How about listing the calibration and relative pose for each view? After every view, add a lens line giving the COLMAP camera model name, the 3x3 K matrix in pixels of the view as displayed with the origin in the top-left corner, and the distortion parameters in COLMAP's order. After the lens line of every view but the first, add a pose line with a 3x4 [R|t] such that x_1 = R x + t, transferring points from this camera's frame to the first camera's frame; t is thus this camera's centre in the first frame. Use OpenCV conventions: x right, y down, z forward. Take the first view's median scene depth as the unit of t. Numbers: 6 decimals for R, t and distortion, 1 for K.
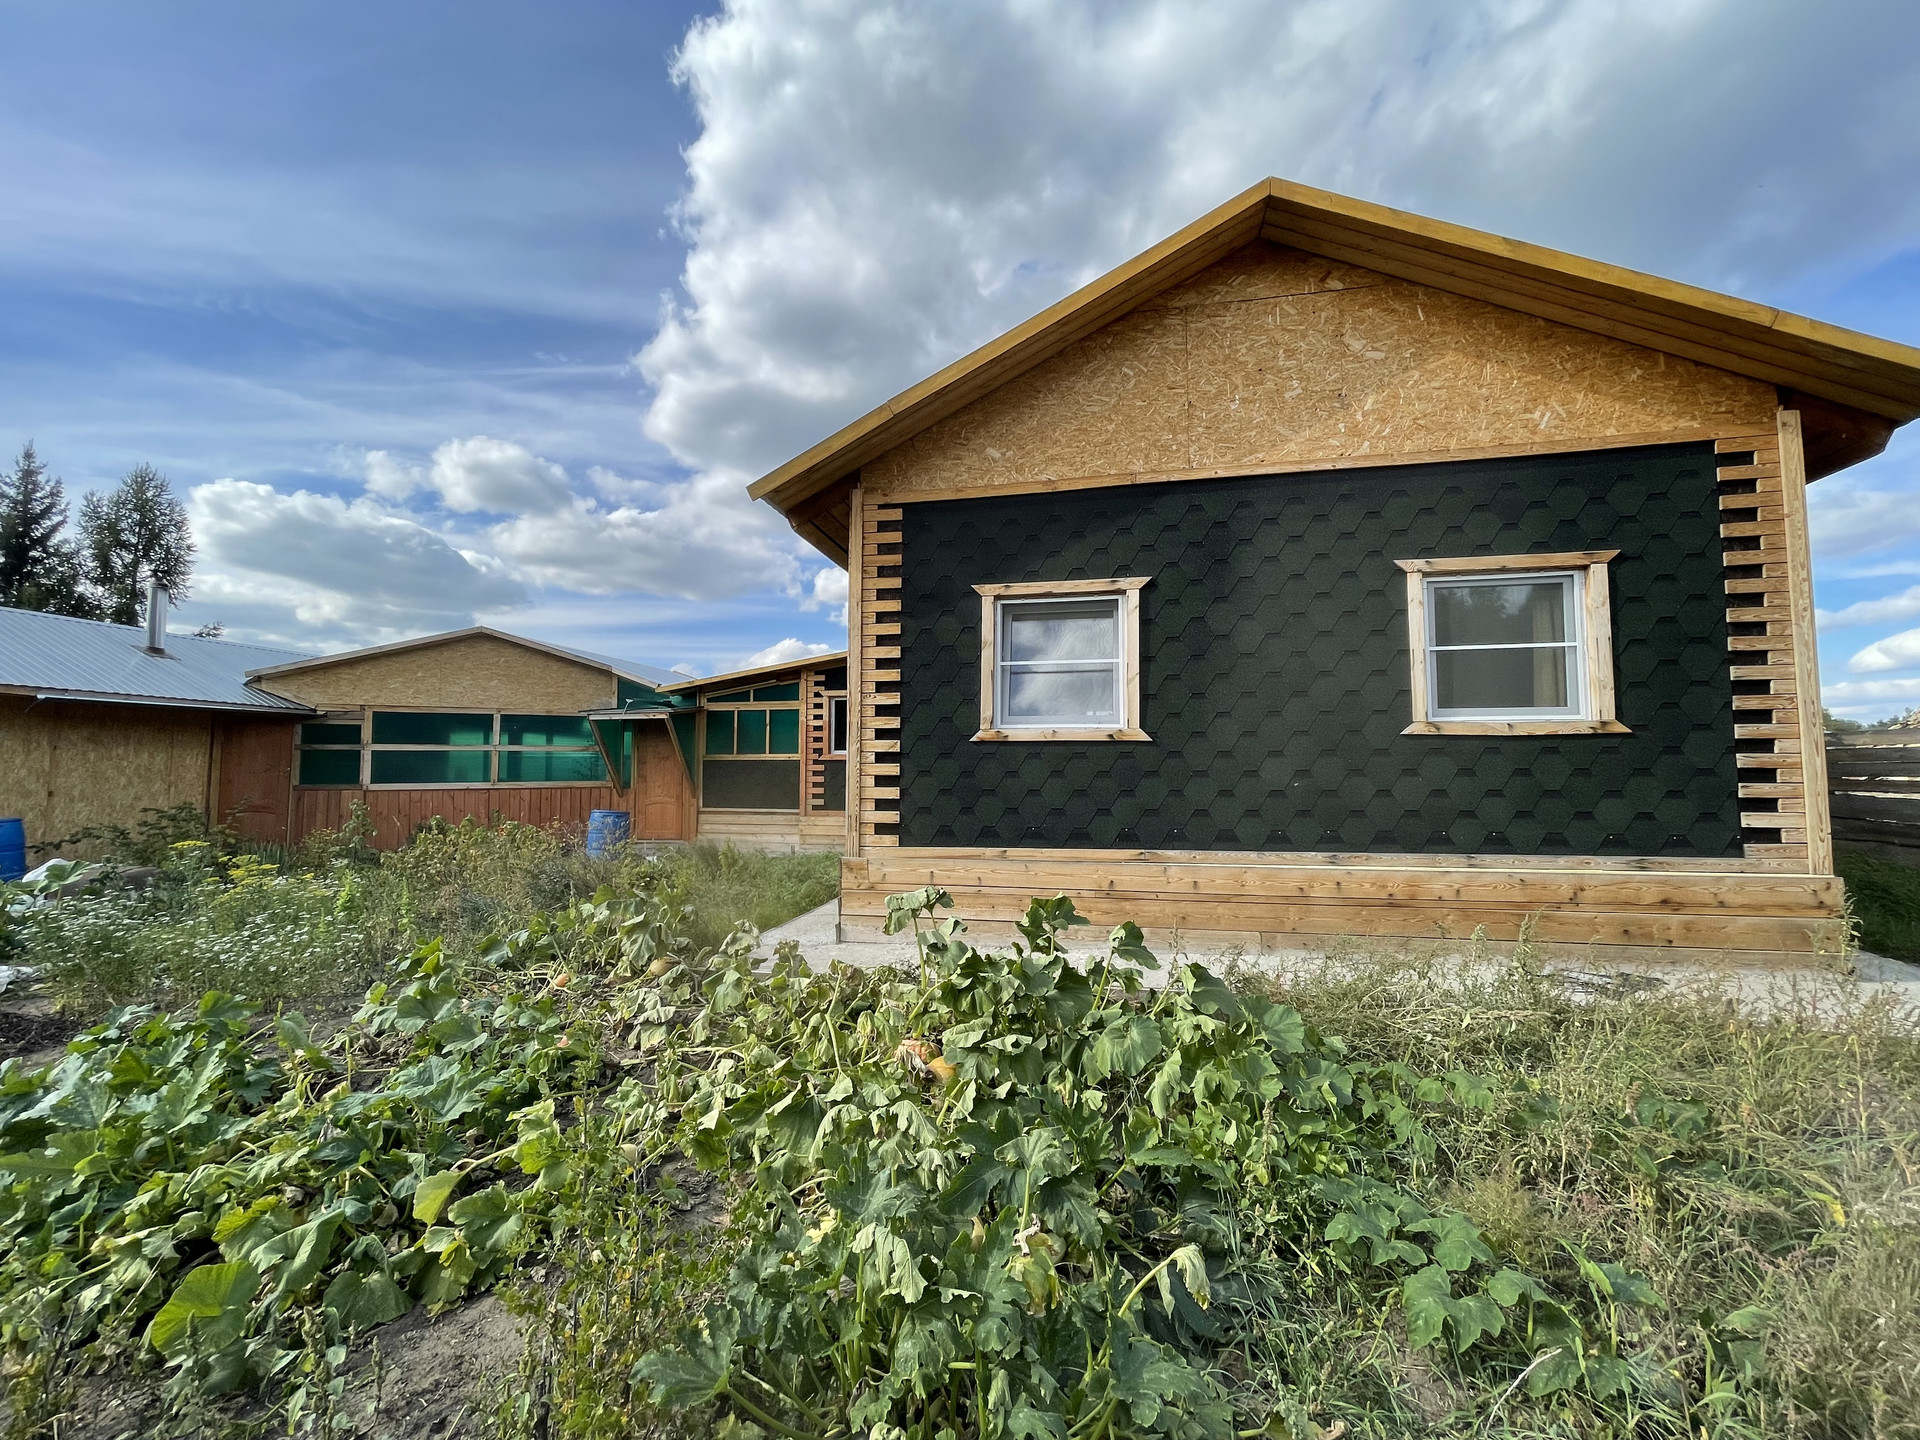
lens RADIAL K [[775.1, 0, 958.1], [0, 775.1, 714.6], [0, 0, 1]] dist [-0.000182, 0.000328]
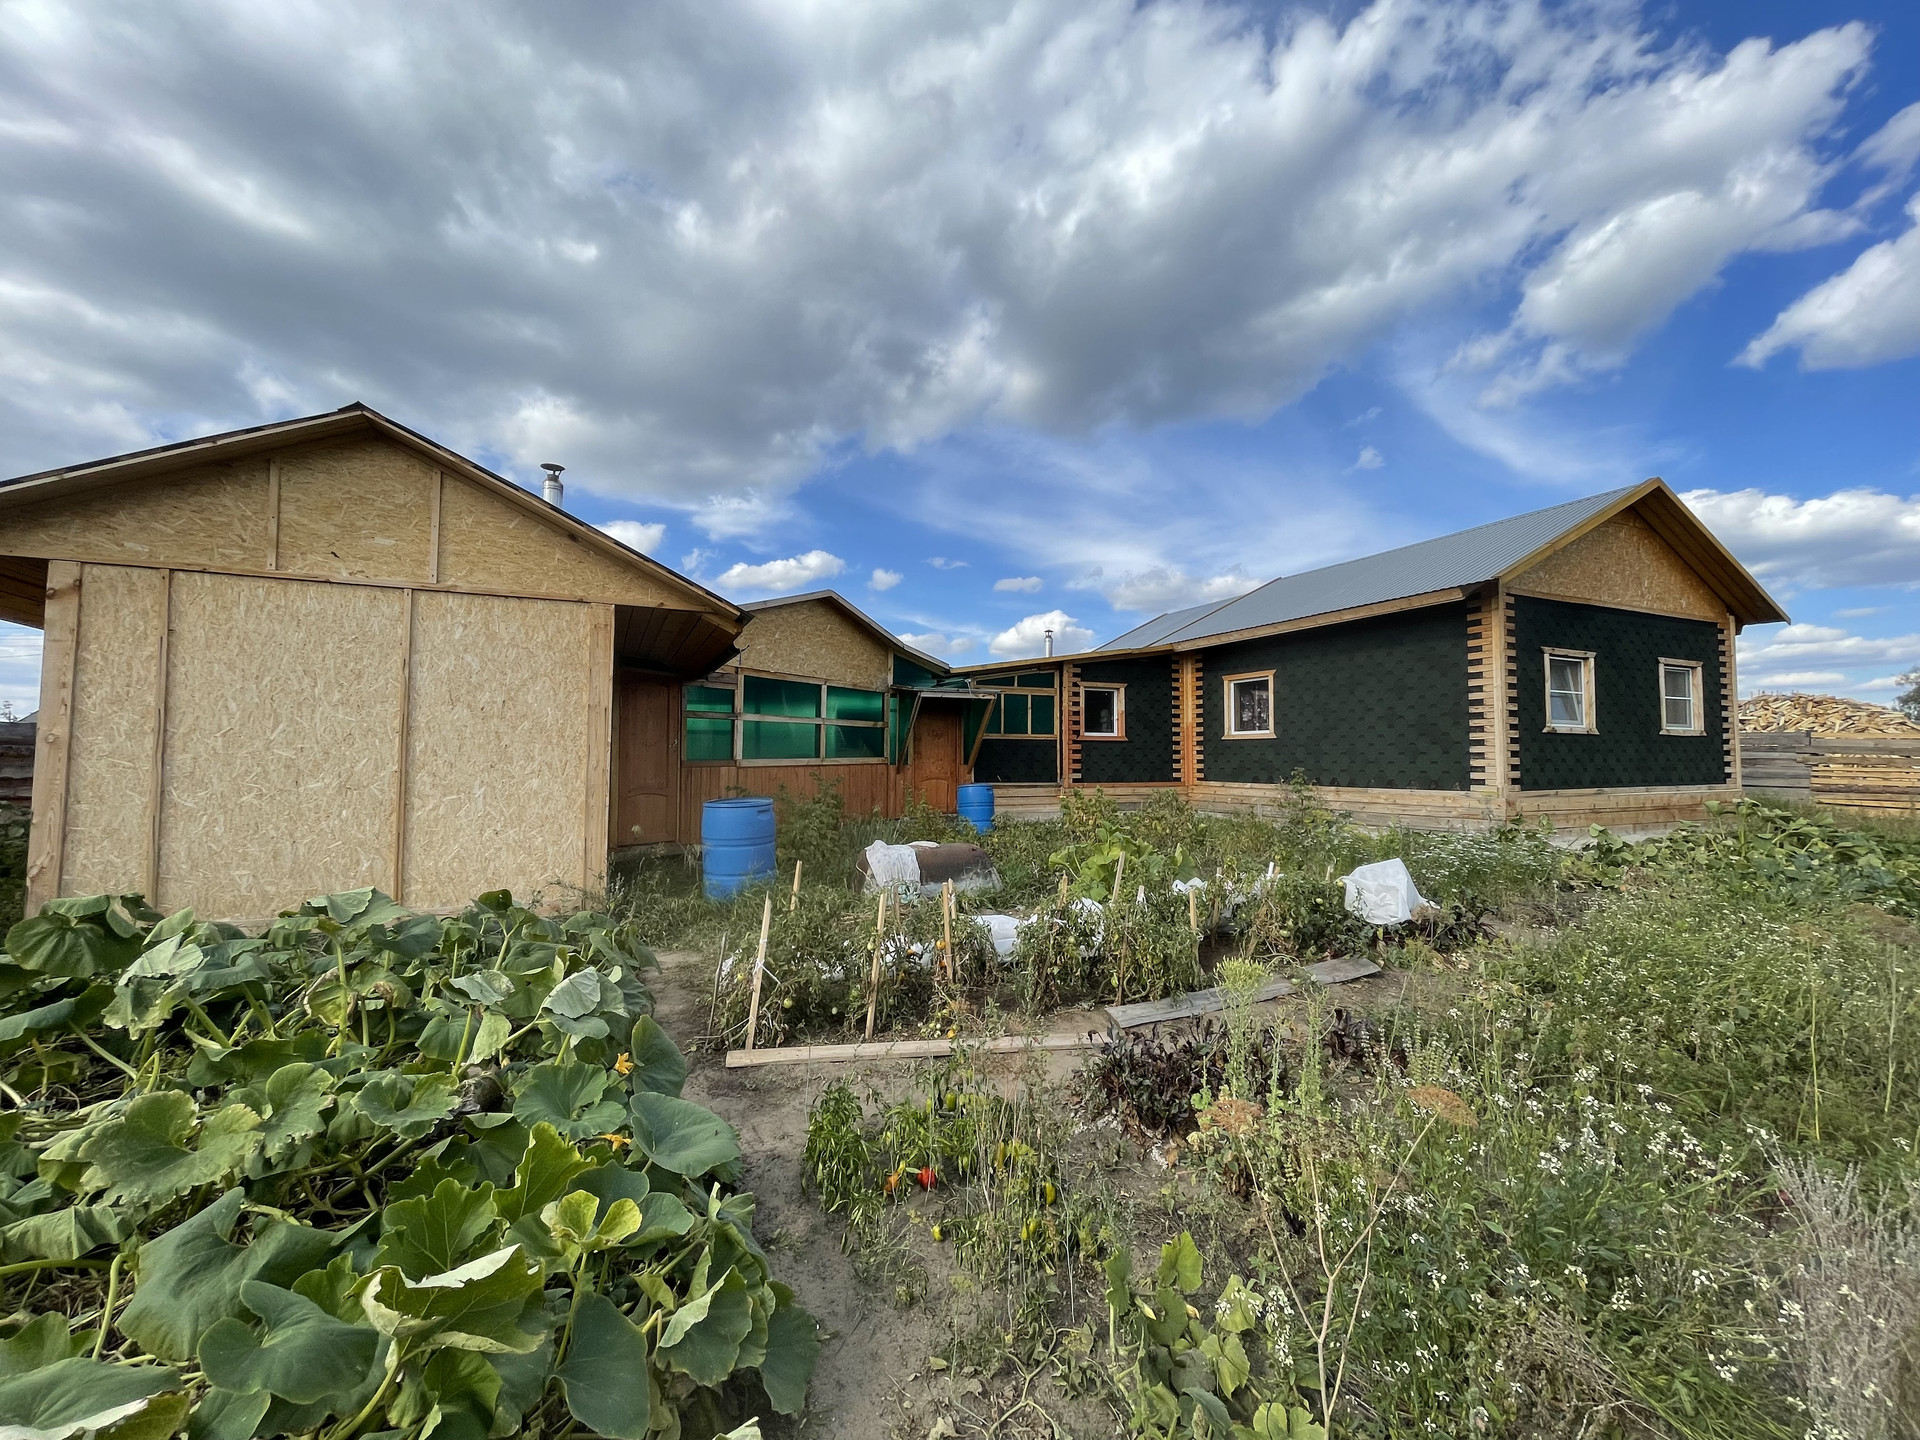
lens RADIAL K [[775.1, 0, 957.3], [0, 775.1, 725.7], [0, 0, 1]] dist [-0.000182, 0.000328]
pose [[0.806804, 0.028775, 0.590118, -1.023957], [-0.048177, 0.998691, 0.017170, 0.025072], [-0.588852, -0.042283, 0.807134, 0.158526]]
